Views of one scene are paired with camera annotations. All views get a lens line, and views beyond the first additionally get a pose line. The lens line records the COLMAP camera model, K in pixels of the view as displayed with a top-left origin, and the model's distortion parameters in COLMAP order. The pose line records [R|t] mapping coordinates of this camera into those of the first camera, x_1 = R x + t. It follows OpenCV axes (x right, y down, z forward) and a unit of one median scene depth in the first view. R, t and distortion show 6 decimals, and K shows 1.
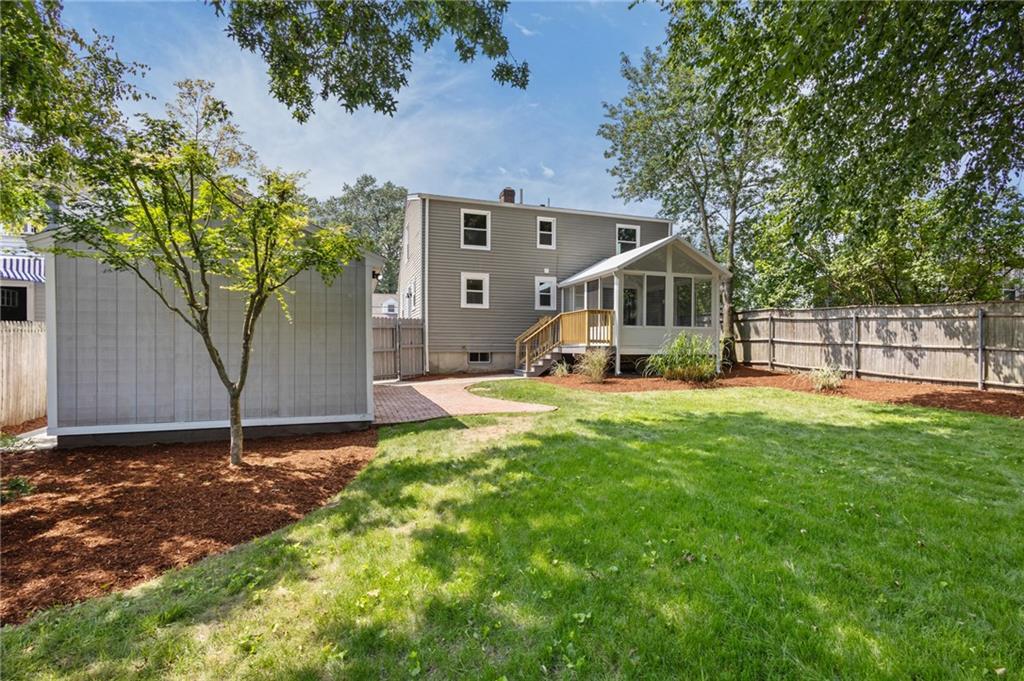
lens RADIAL K [[470.6, 0, 512.0], [0, 470.6, 340.5], [0, 0, 1]] dist [0.000108, -0.000139]
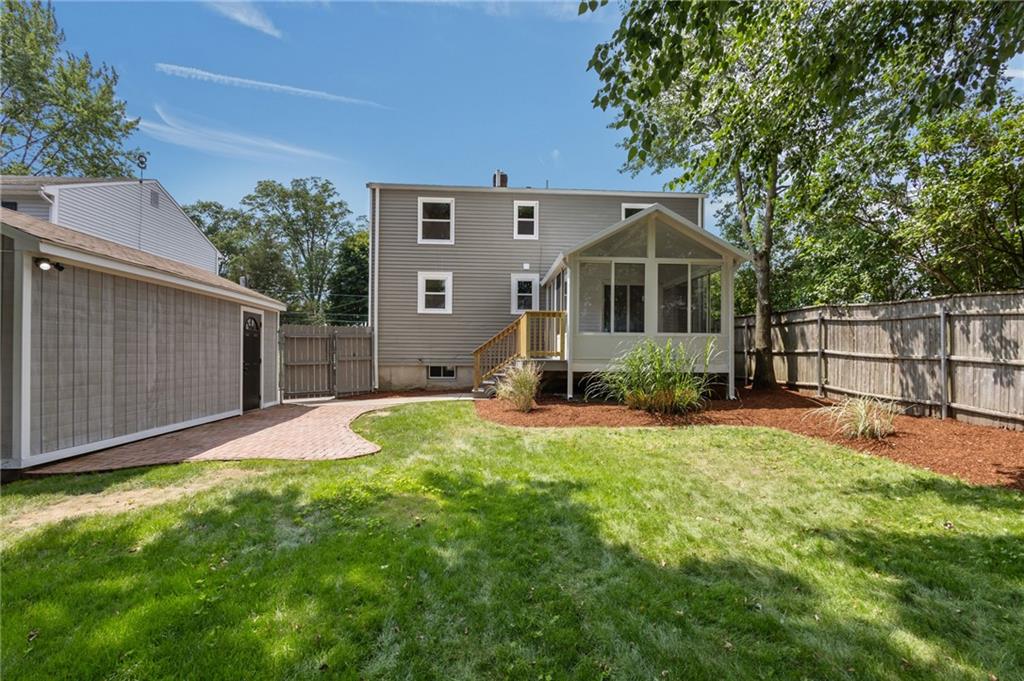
lens RADIAL K [[470.6, 0, 512.0], [0, 470.6, 340.5], [0, 0, 1]] dist [0.000108, -0.000139]
pose [[0.968836, -0.004350, -0.247666, 0.284588], [-0.000725, 0.999792, -0.020394, -0.003686], [0.247703, 0.019938, 0.968631, 0.236549]]
